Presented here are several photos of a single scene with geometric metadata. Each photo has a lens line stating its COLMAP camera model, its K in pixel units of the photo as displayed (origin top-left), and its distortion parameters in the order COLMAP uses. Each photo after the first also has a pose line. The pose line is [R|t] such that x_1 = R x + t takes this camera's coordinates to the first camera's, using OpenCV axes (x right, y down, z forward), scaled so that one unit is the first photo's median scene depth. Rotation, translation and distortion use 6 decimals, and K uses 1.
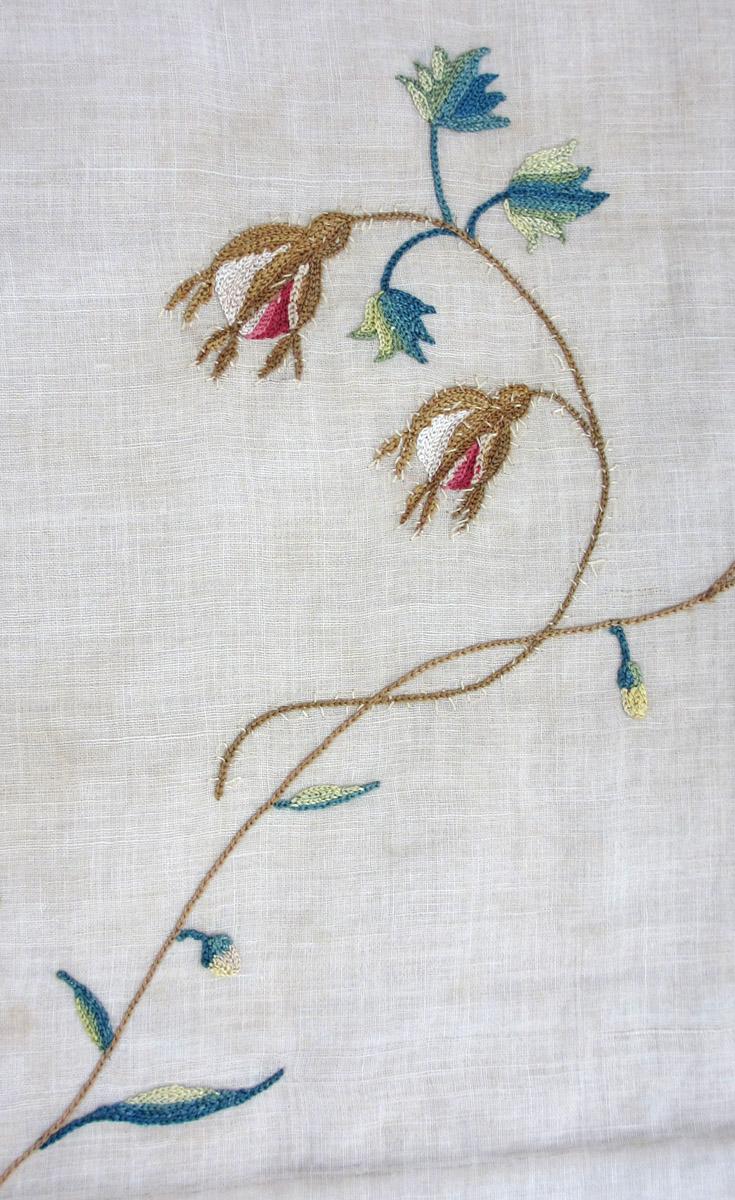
lens RADIAL K [[1011.6, 0, 365.1], [0, 1011.6, 601.2], [0, 0, 1]] dist [-0.024962, 0.002280]
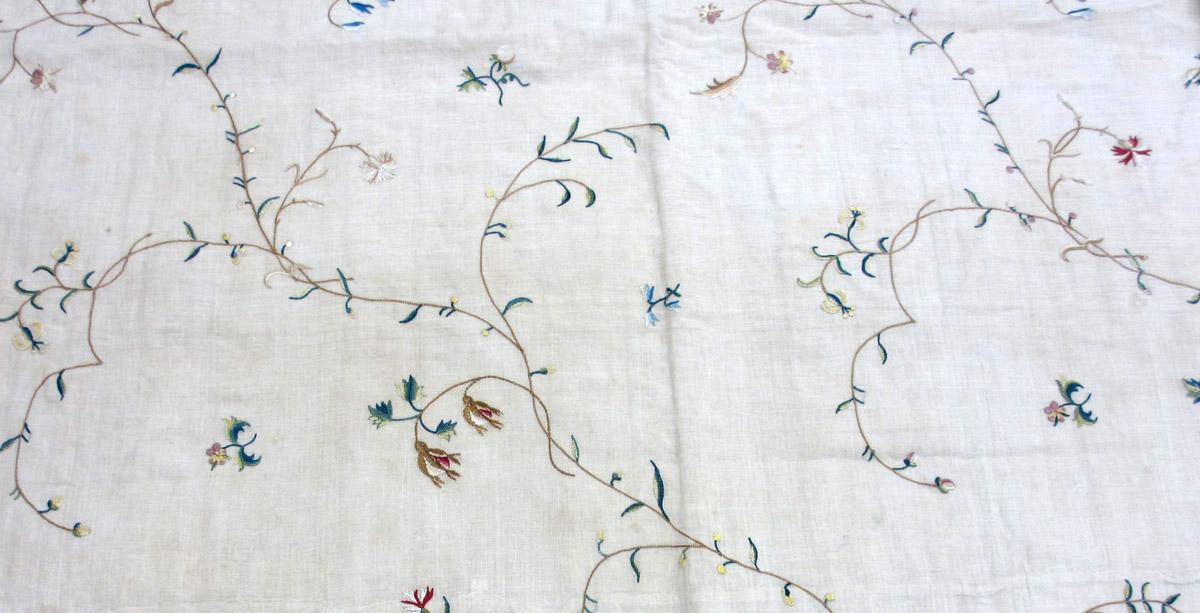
lens RADIAL K [[1720.3, 0, 592.1], [0, 1720.3, 307.7], [0, 0, 1]] dist [-0.035432, 0.000000]
pose [[0.000615, -0.927524, 0.373764, -1.875336], [0.999693, 0.009825, 0.022738, 0.107110], [-0.024762, 0.373635, 0.927245, -4.919687]]
